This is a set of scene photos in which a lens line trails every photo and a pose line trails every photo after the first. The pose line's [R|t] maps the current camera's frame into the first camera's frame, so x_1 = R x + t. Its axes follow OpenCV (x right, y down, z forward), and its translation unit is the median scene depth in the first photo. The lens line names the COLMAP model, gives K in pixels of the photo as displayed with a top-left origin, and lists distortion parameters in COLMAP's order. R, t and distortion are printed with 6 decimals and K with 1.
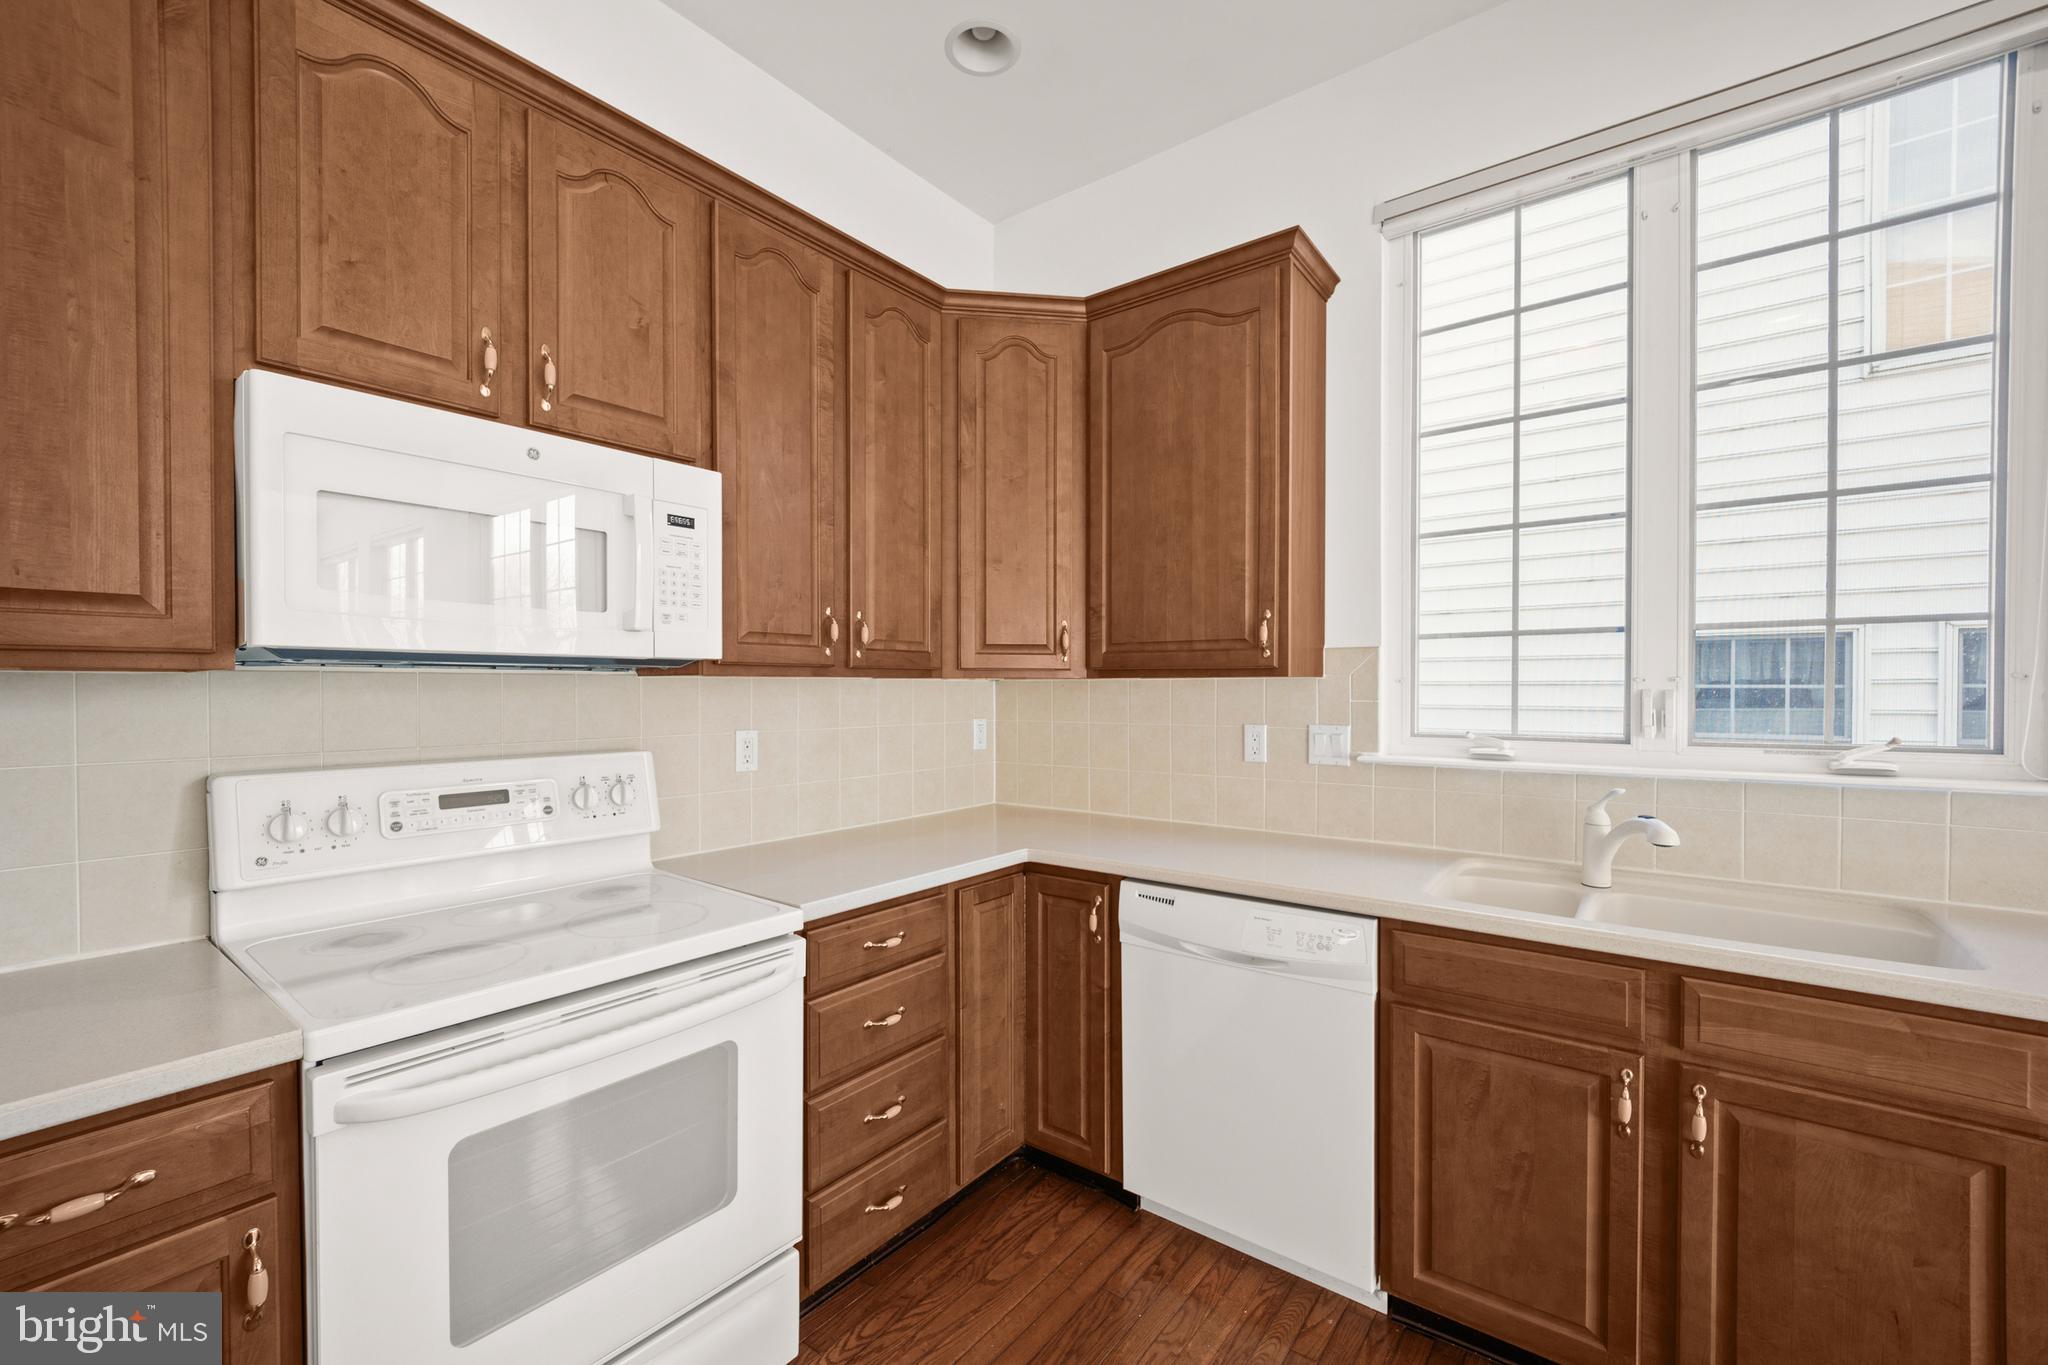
lens RADIAL K [[836.6, 0, 1023.5], [0, 836.6, 700.3], [0, 0, 1]] dist [-0.011628, 0.000422]
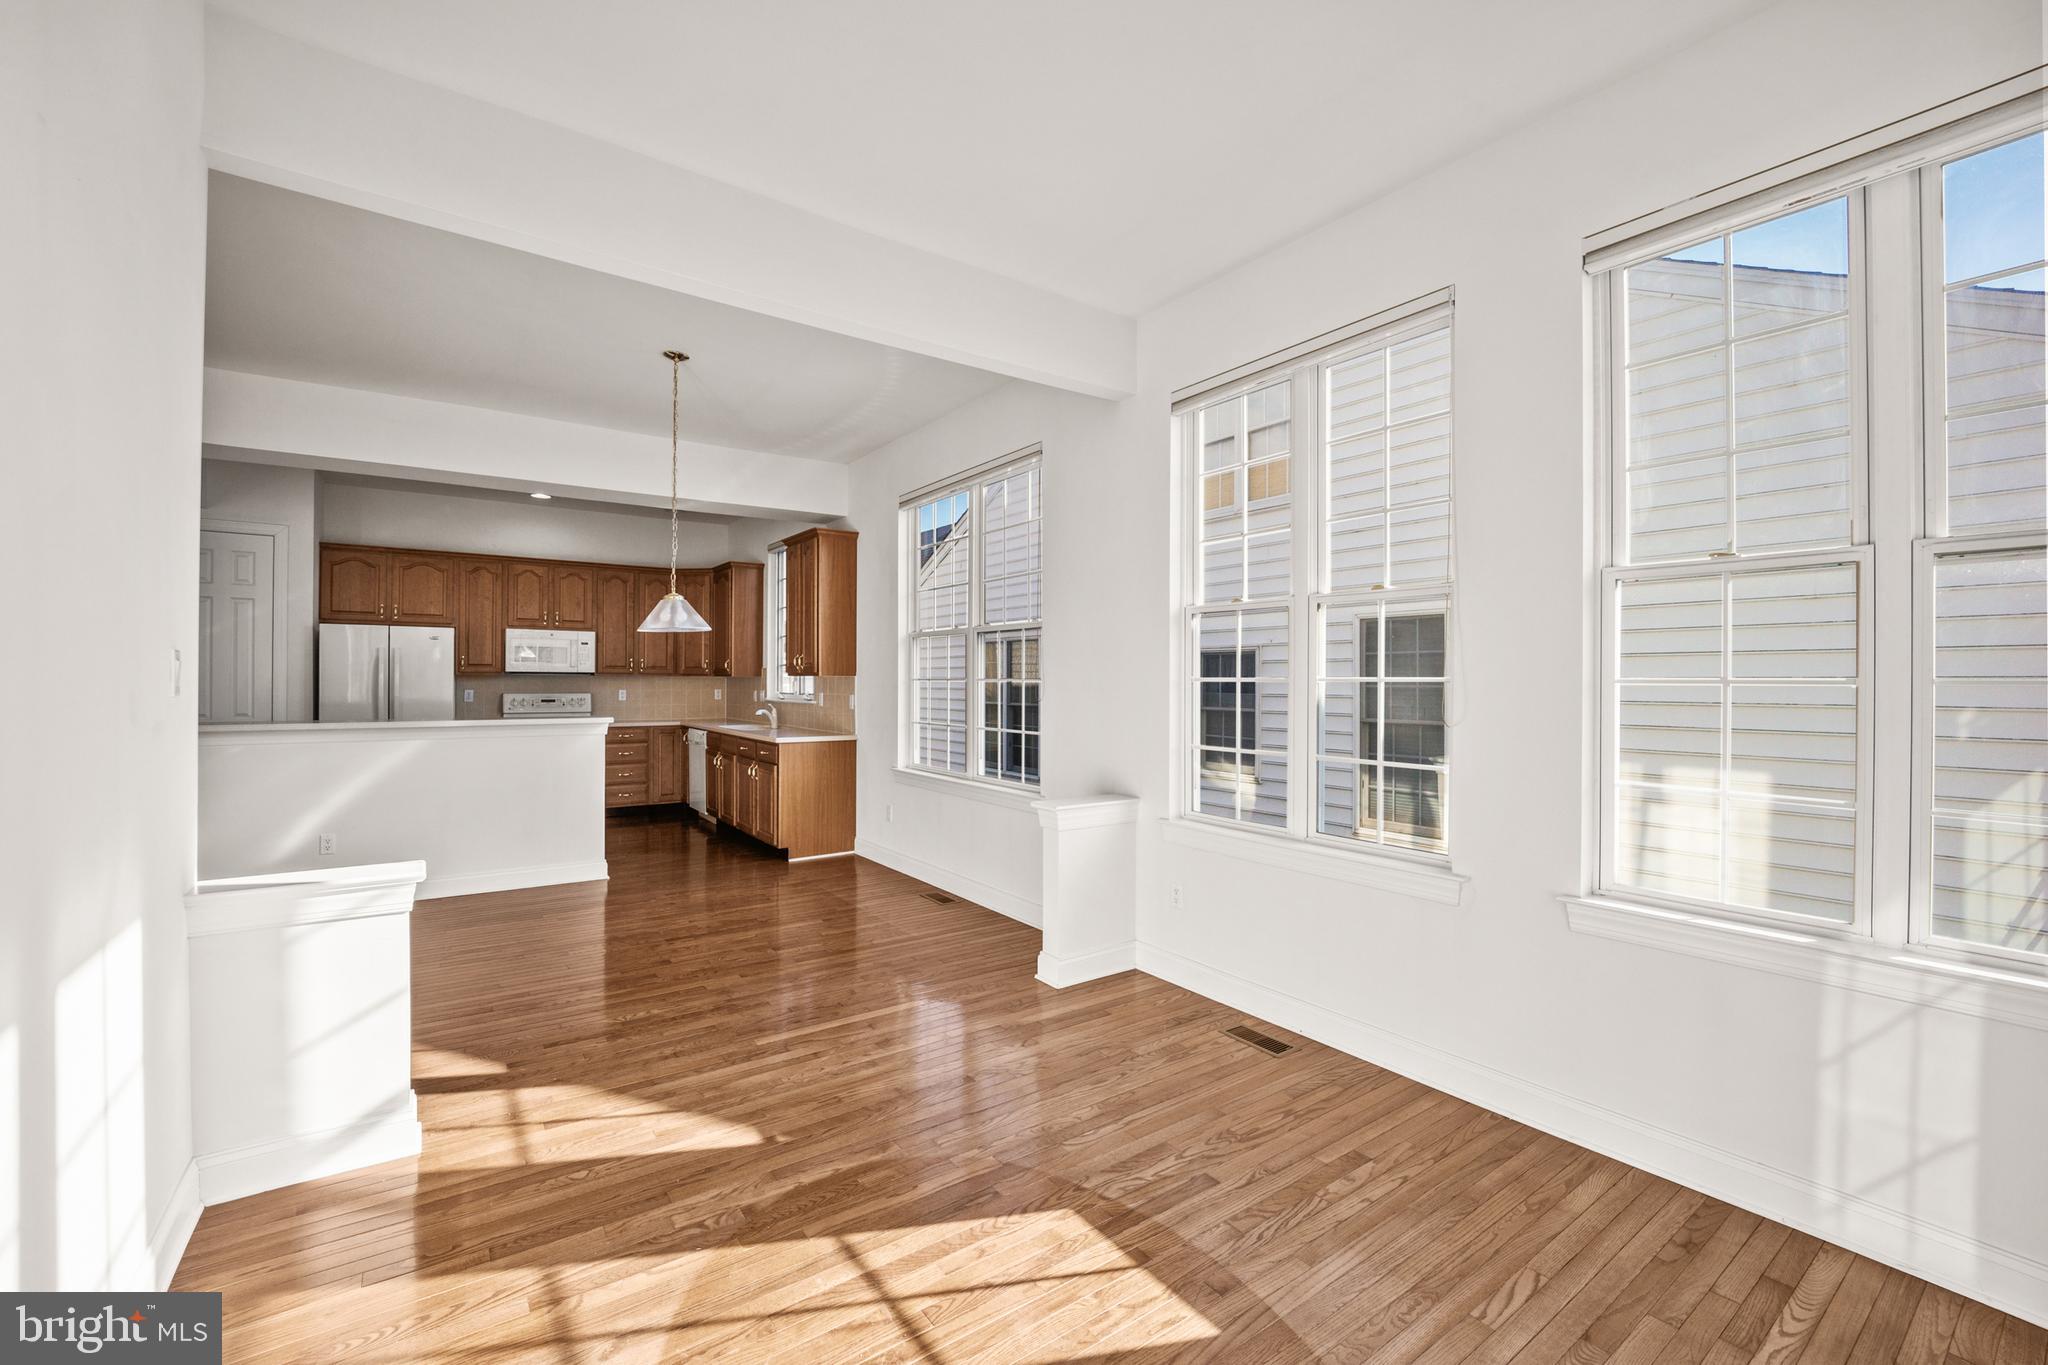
lens RADIAL K [[836.6, 0, 1007.1], [0, 836.6, 672.2], [0, 0, 1]] dist [-0.011628, 0.000422]
pose [[0.951406, -0.002981, -0.307925, 3.599791], [-0.005521, 0.999627, -0.026736, 0.067994], [0.307890, 0.027137, 0.951035, -2.988131]]
